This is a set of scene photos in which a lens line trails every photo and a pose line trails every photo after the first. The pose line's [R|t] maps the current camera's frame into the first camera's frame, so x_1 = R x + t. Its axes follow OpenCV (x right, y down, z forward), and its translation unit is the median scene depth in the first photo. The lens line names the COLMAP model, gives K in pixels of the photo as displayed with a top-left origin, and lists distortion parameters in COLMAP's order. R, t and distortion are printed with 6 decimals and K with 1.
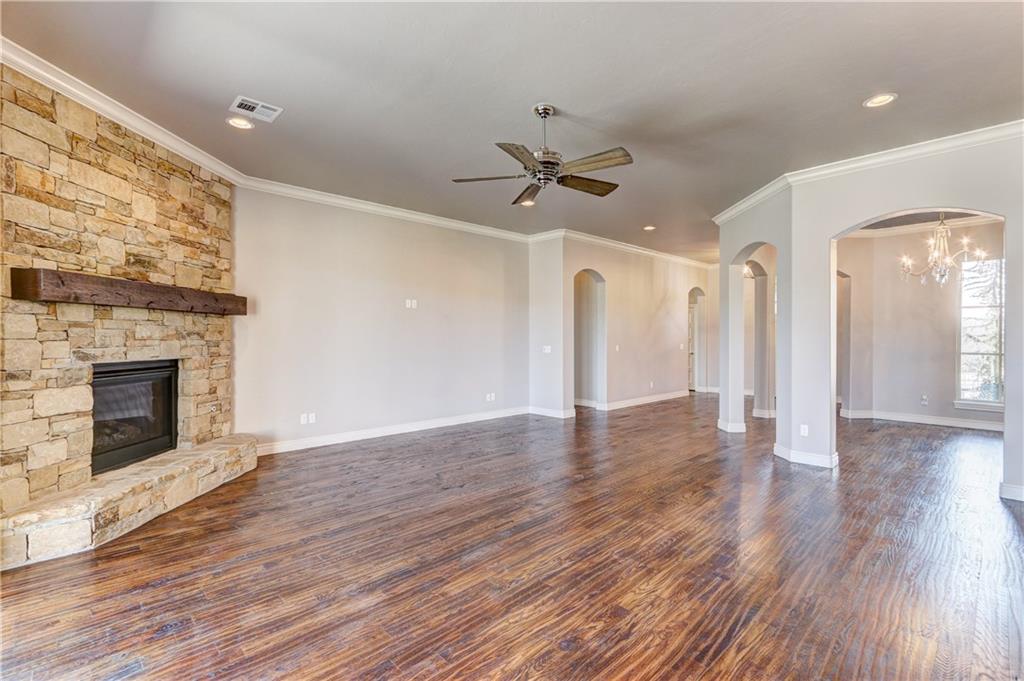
lens RADIAL K [[470.0, 0, 506.4], [0, 470.0, 337.5], [0, 0, 1]] dist [-0.003194, 0.002325]
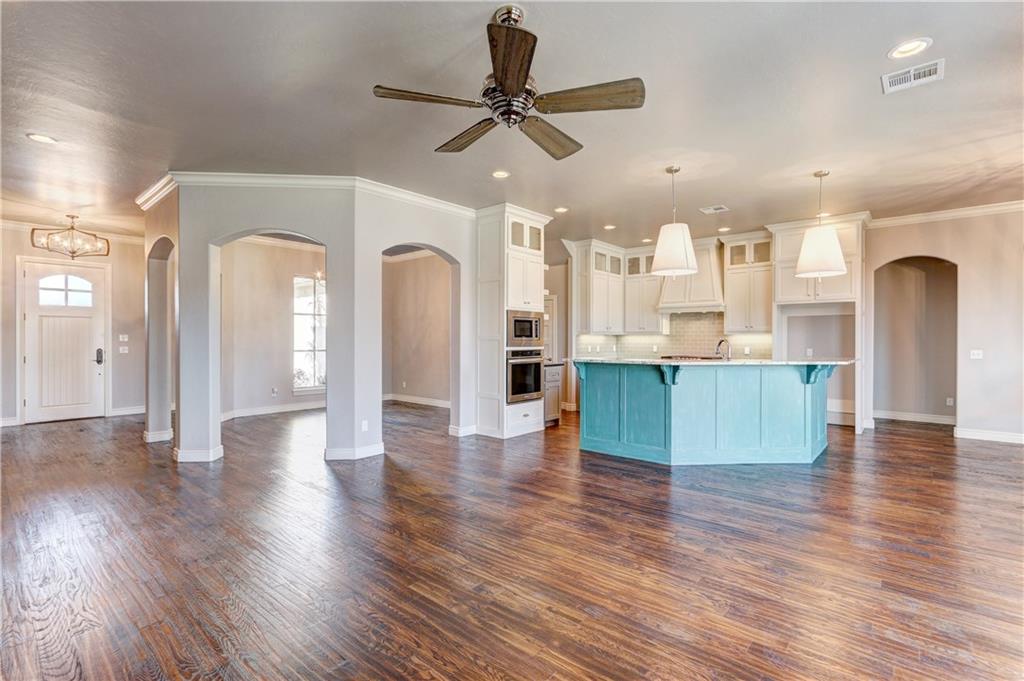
lens RADIAL K [[470.0, 0, 509.9], [0, 470.0, 340.9], [0, 0, 1]] dist [-0.003194, 0.002325]
pose [[-0.095547, -0.006643, 0.995403, -0.556667], [-0.001190, 0.999978, 0.006559, -0.003259], [-0.995424, -0.000558, -0.095553, 0.941559]]
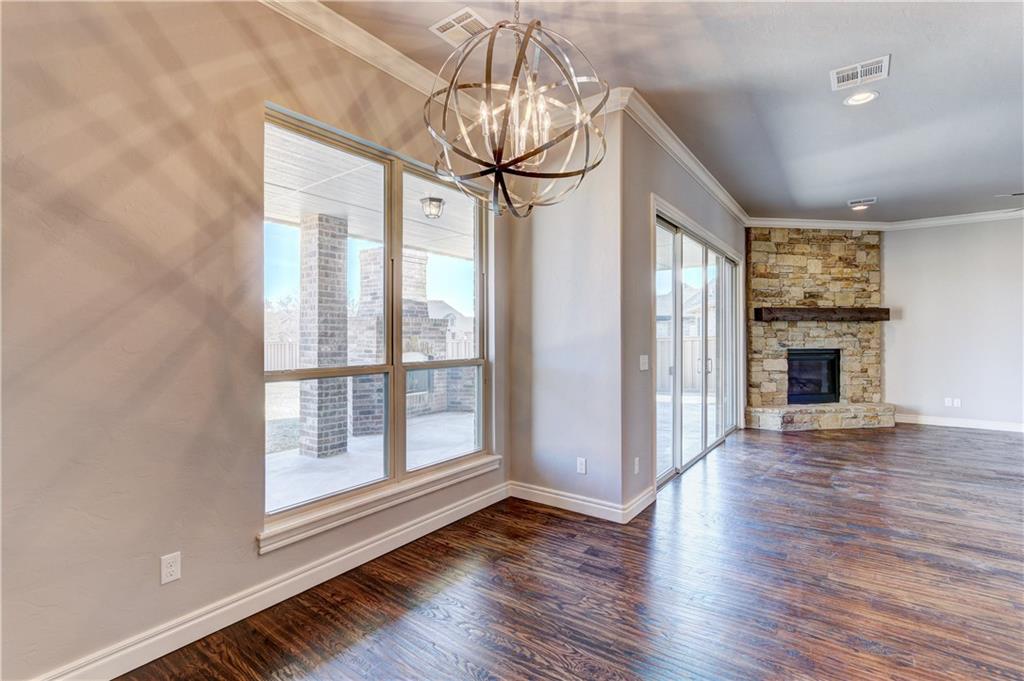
lens RADIAL K [[470.0, 0, 513.8], [0, 470.0, 330.8], [0, 0, 1]] dist [-0.003194, 0.002325]
pose [[0.183805, -0.011675, -0.982893, 0.796370], [0.000582, 0.999931, -0.011769, -0.000381], [0.982963, 0.001591, 0.183799, -0.486586]]
